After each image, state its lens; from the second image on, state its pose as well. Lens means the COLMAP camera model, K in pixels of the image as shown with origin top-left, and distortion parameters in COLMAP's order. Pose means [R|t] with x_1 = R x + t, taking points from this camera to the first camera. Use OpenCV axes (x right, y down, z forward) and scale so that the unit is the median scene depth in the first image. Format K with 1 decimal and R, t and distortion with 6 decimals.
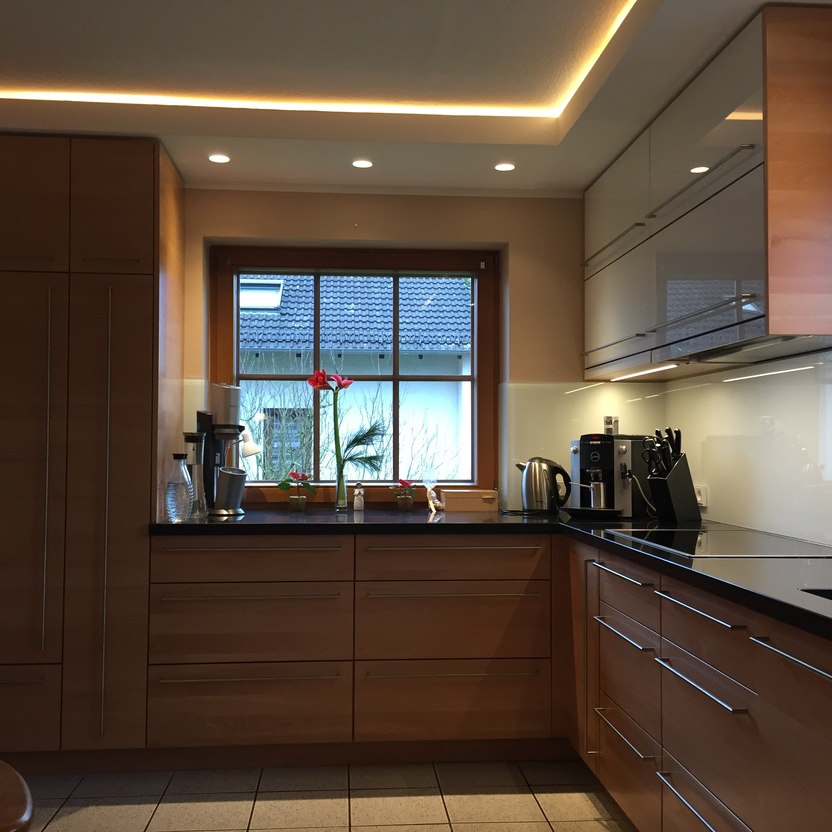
lens RADIAL K [[939.7, 0, 416.0], [0, 939.7, 416.0], [0, 0, 1]] dist [0.031424, 0.004059]
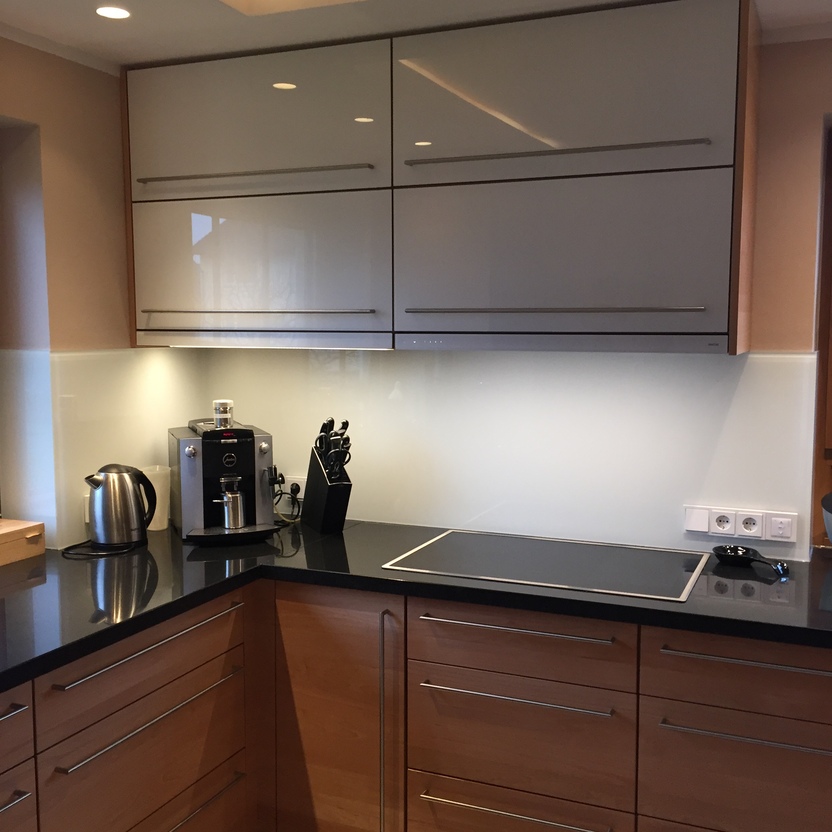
lens RADIAL K [[947.5, 0, 416.1], [0, 947.5, 424.8], [0, 0, 1]] dist [0.051286, -0.044315]
pose [[0.462530, -0.093056, 0.881707, -0.390724], [-0.025135, 0.992701, 0.117956, -0.074784], [-0.886247, -0.076720, 0.456815, 0.519142]]
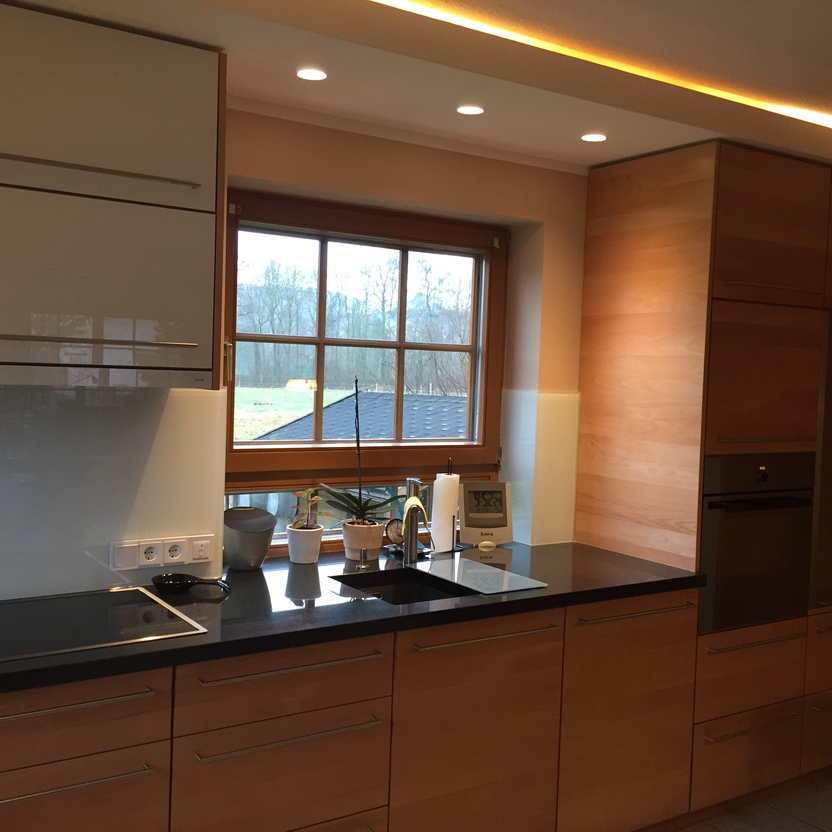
lens RADIAL K [[939.7, 0, 416.0], [0, 939.7, 416.0], [0, 0, 1]] dist [0.031424, 0.004059]
pose [[-0.483038, -0.060536, 0.873504, -0.379228], [-0.057940, 0.997631, 0.037098, -0.066529], [-0.873680, -0.032691, -0.485401, 0.801807]]
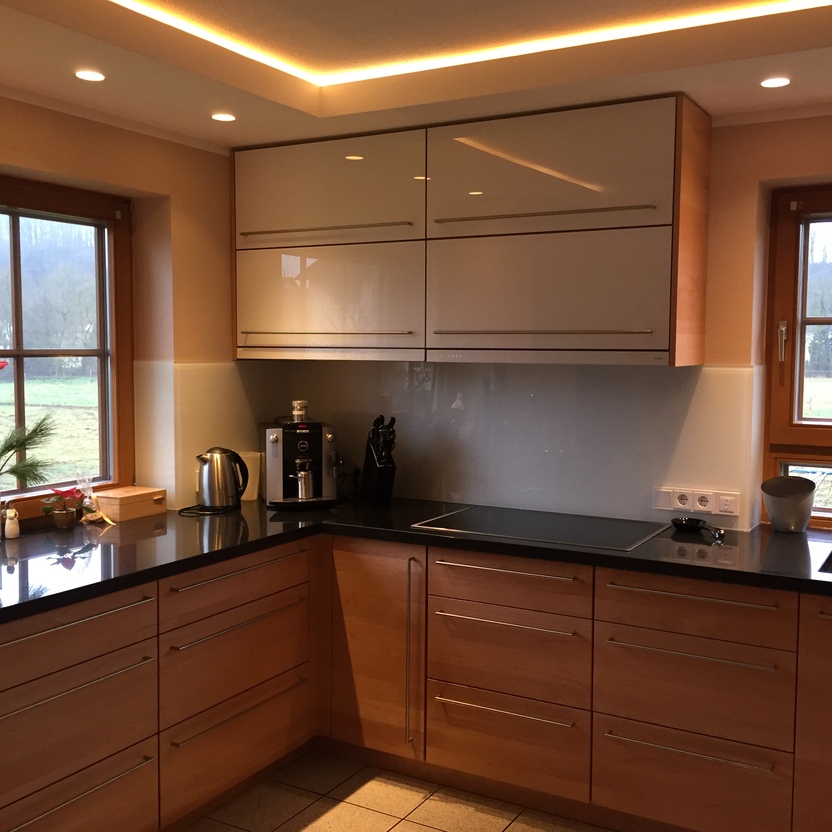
lens RADIAL K [[939.7, 0, 416.0], [0, 939.7, 416.0], [0, 0, 1]] dist [0.031424, 0.004059]
pose [[0.558937, -0.058660, 0.827132, -0.533123], [-0.028046, 0.995587, 0.089559, -0.075840], [-0.828735, -0.073255, 0.554825, 0.360656]]
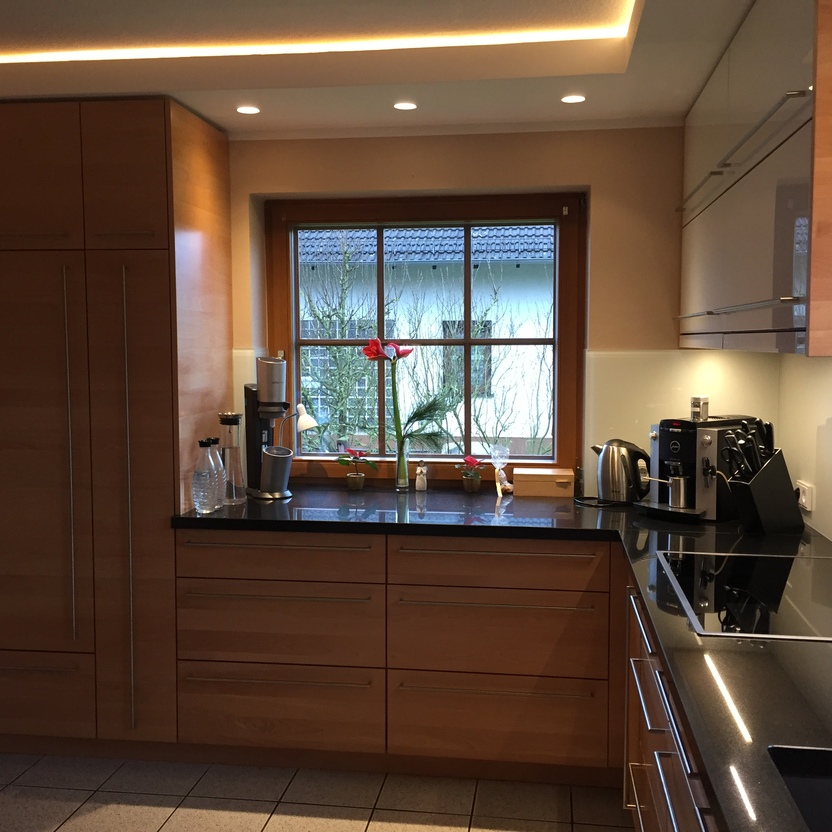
lens RADIAL K [[943.8, 0, 417.0], [0, 943.8, 418.1], [0, 0, 1]] dist [0.040276, -0.008190]
pose [[0.976223, 0.013179, -0.216370, 0.144697], [0.010505, 0.994101, 0.107949, -0.075223], [0.216516, -0.107656, 0.970325, 0.123261]]
